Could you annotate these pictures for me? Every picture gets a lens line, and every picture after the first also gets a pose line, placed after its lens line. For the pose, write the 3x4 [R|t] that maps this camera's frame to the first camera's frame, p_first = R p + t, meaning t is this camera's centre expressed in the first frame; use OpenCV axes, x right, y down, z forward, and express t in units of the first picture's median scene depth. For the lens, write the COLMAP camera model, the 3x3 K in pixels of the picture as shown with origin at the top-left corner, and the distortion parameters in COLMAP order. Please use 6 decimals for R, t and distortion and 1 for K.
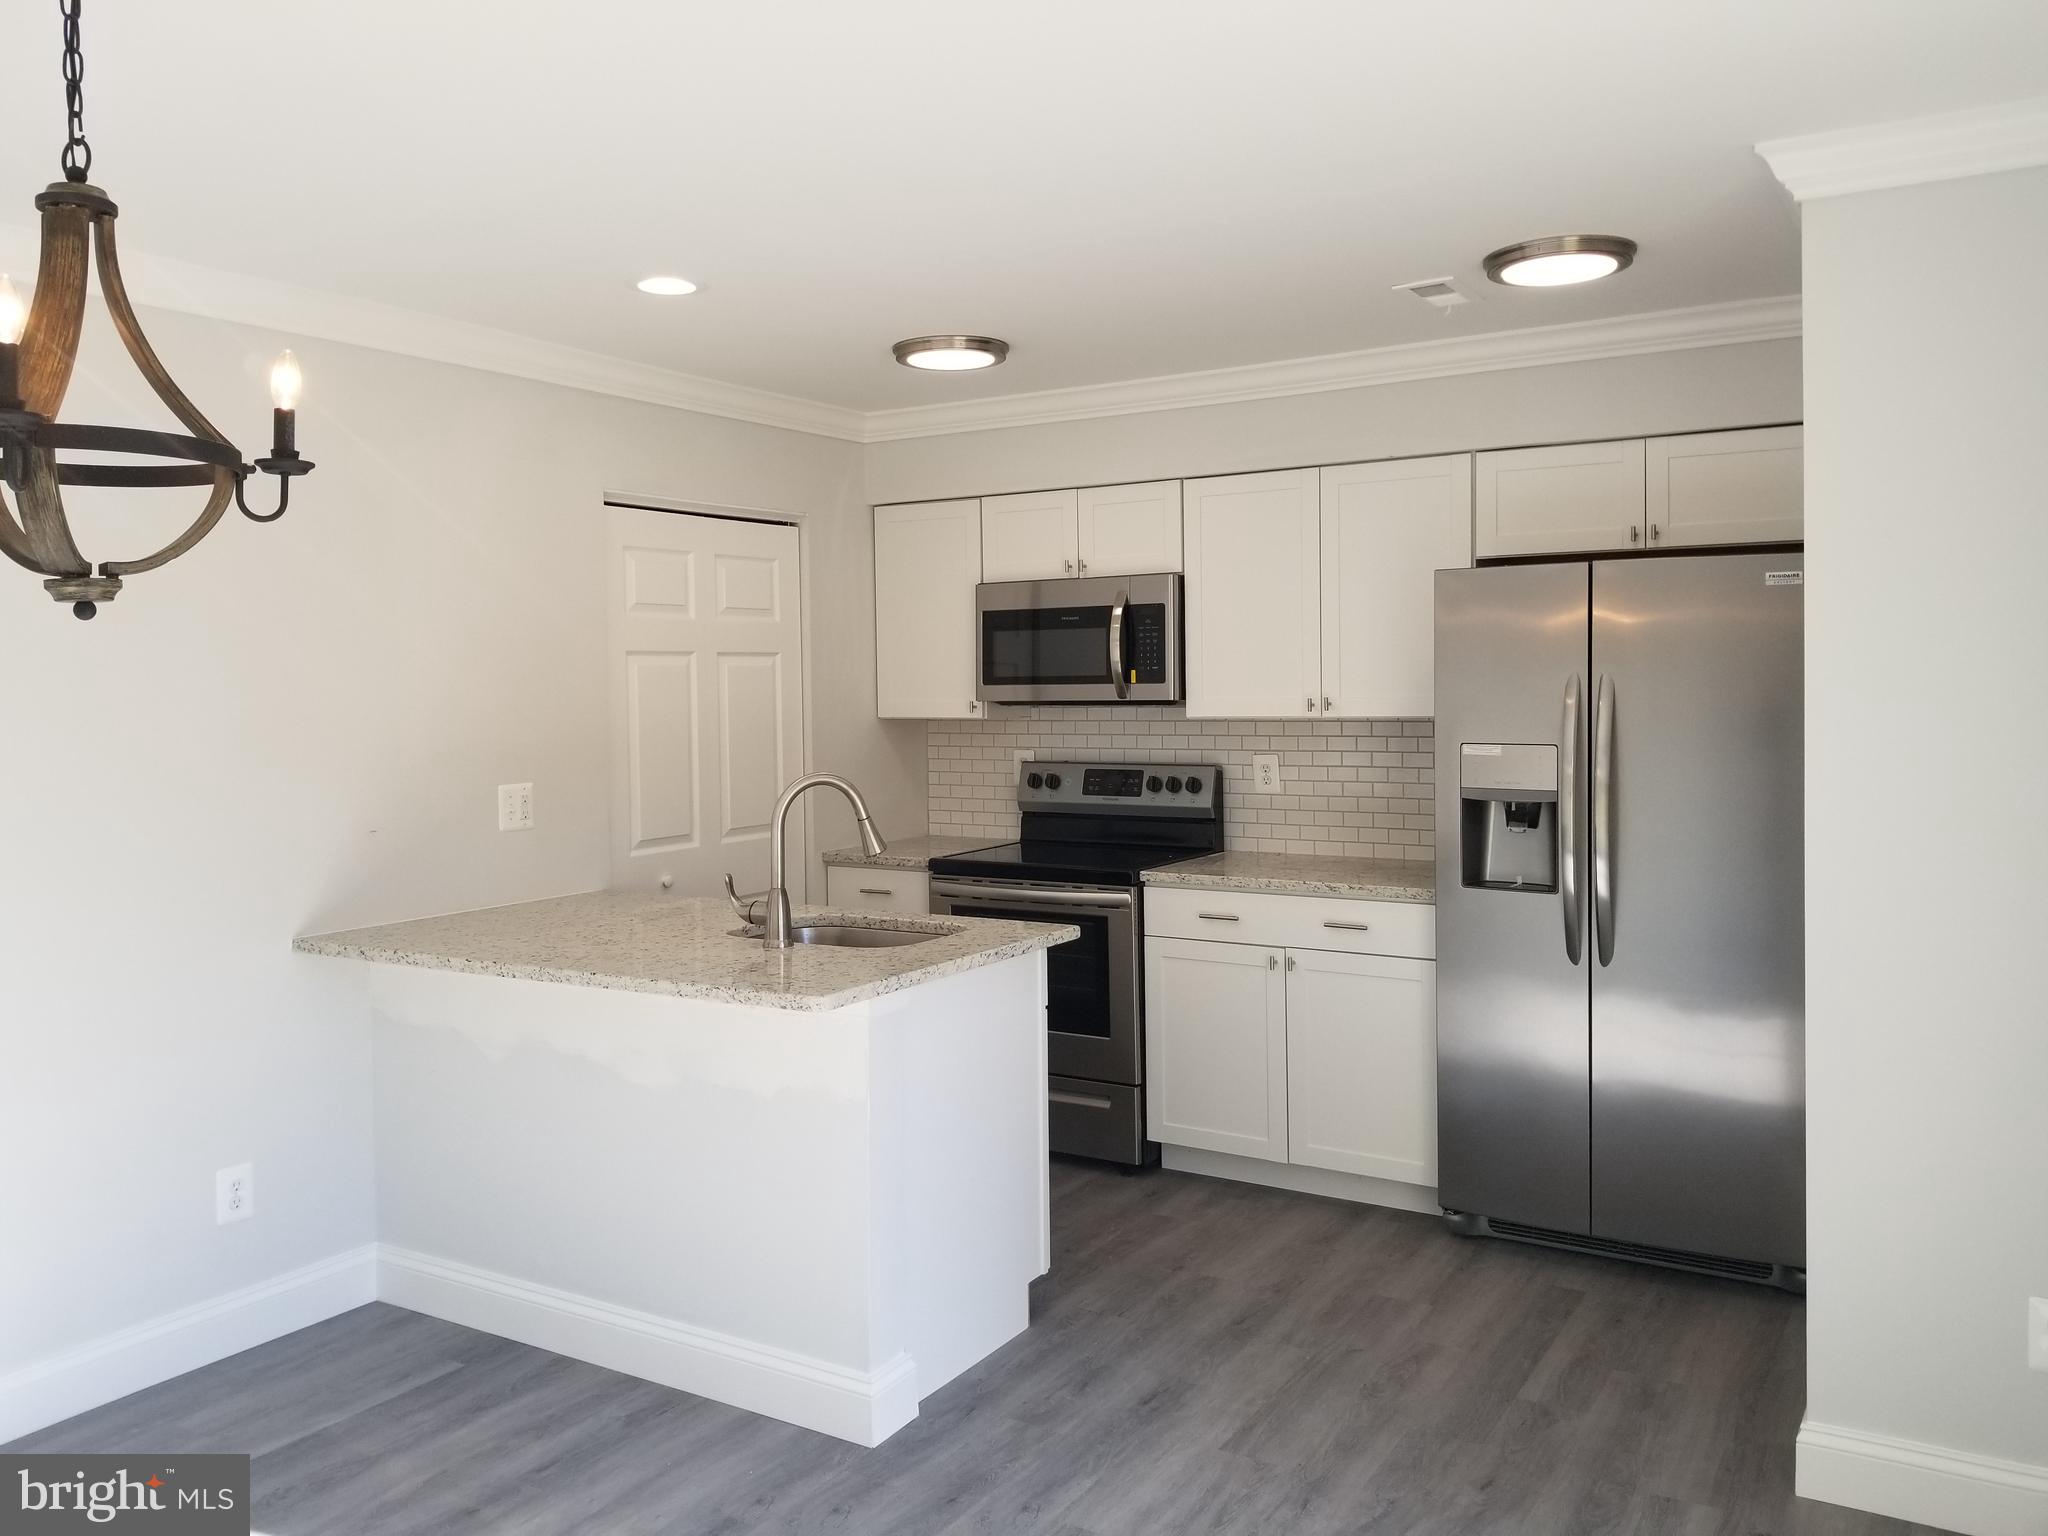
lens RADIAL K [[1591.6, 0, 1024.0], [0, 1591.6, 768.0], [0, 0, 1]] dist [0.118846, -0.359782]
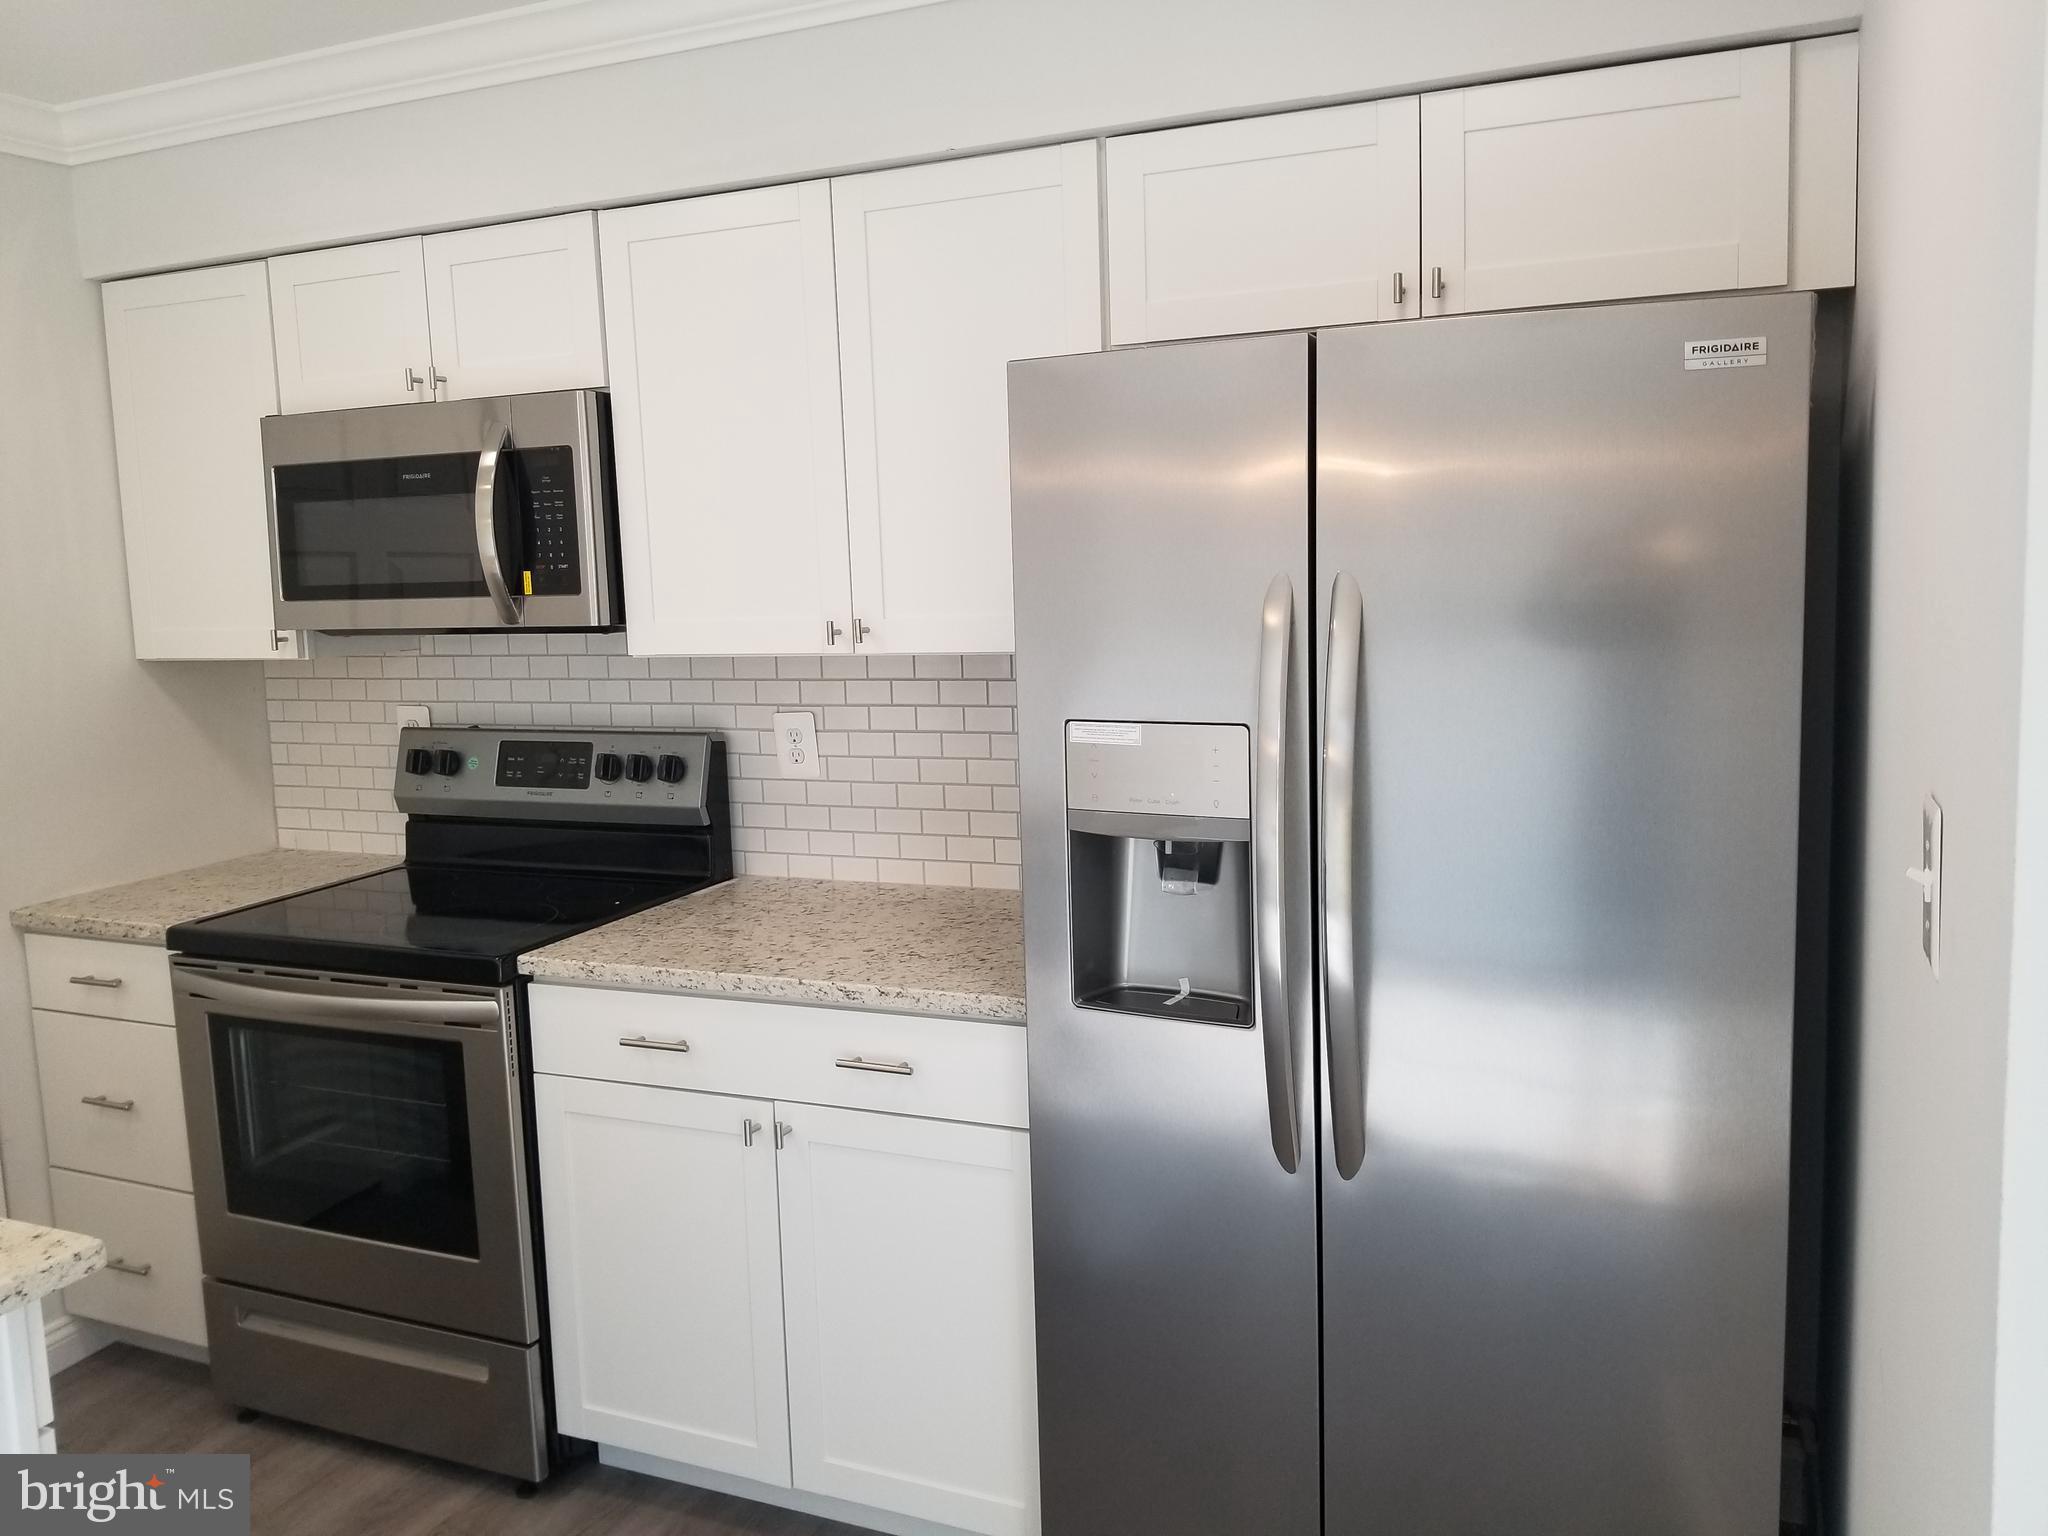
lens RADIAL K [[1559.3, 0, 1025.9], [0, 1559.3, 828.3], [0, 0, 1]] dist [0.058939, -0.108280]
pose [[0.988967, -0.044597, 0.141267, 0.158222], [0.027737, 0.992490, 0.119140, -0.033141], [-0.145519, -0.113907, 0.982776, 0.435287]]
